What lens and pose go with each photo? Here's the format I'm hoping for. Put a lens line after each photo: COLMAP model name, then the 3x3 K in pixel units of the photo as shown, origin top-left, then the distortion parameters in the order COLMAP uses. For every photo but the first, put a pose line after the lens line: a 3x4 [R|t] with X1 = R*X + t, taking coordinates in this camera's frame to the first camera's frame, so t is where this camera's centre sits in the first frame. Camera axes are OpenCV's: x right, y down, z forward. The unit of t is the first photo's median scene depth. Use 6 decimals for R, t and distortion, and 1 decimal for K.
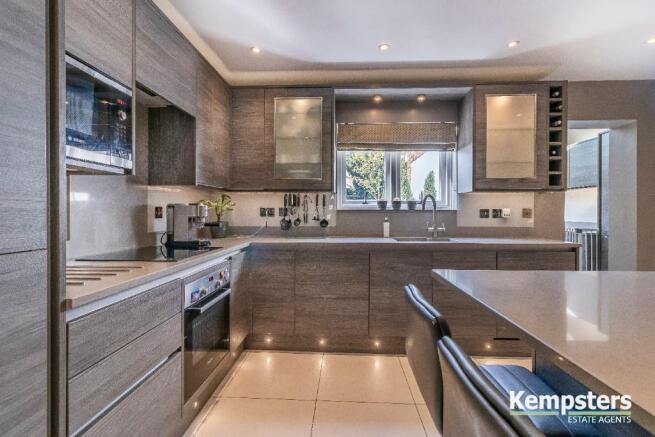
lens RADIAL K [[301.3, 0, 334.4], [0, 301.3, 215.3], [0, 0, 1]] dist [0.001059, 0.000847]
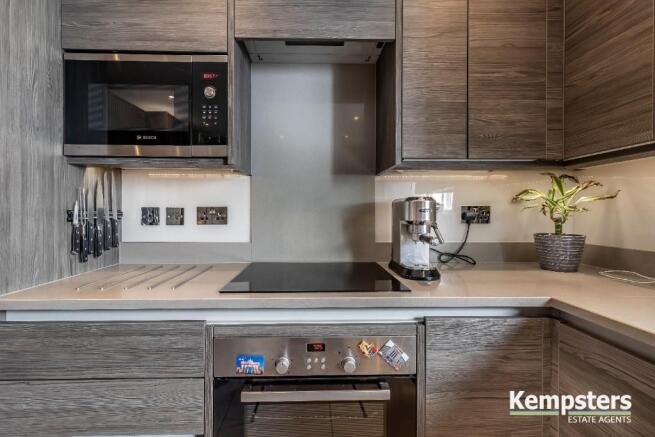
lens RADIAL K [[301.3, 0, 315.1], [0, 301.3, 214.2], [0, 0, 1]] dist [0.001059, 0.000847]
pose [[0.064340, 0.003411, -0.997922, 0.057302], [-0.012702, 0.999916, 0.002599, -0.006816], [0.997847, 0.012509, 0.064378, 0.627686]]
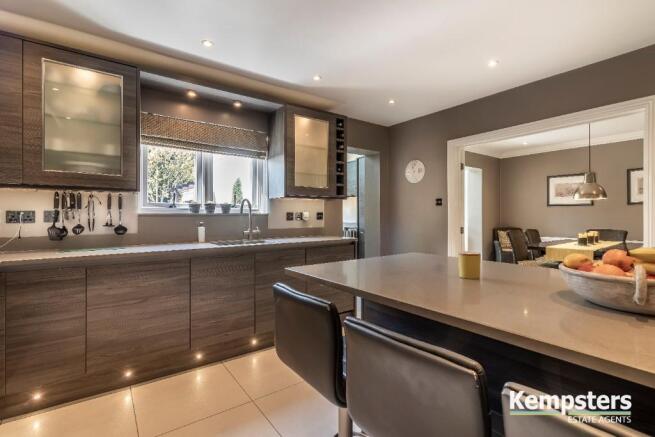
lens RADIAL K [[301.3, 0, 329.9], [0, 301.3, 217.3], [0, 0, 1]] dist [0.001059, 0.000847]
pose [[0.785585, -0.007625, 0.618706, -0.101098], [0.011595, 0.999930, -0.002398, 0.000720], [-0.618645, 0.009058, 0.785619, 0.007445]]
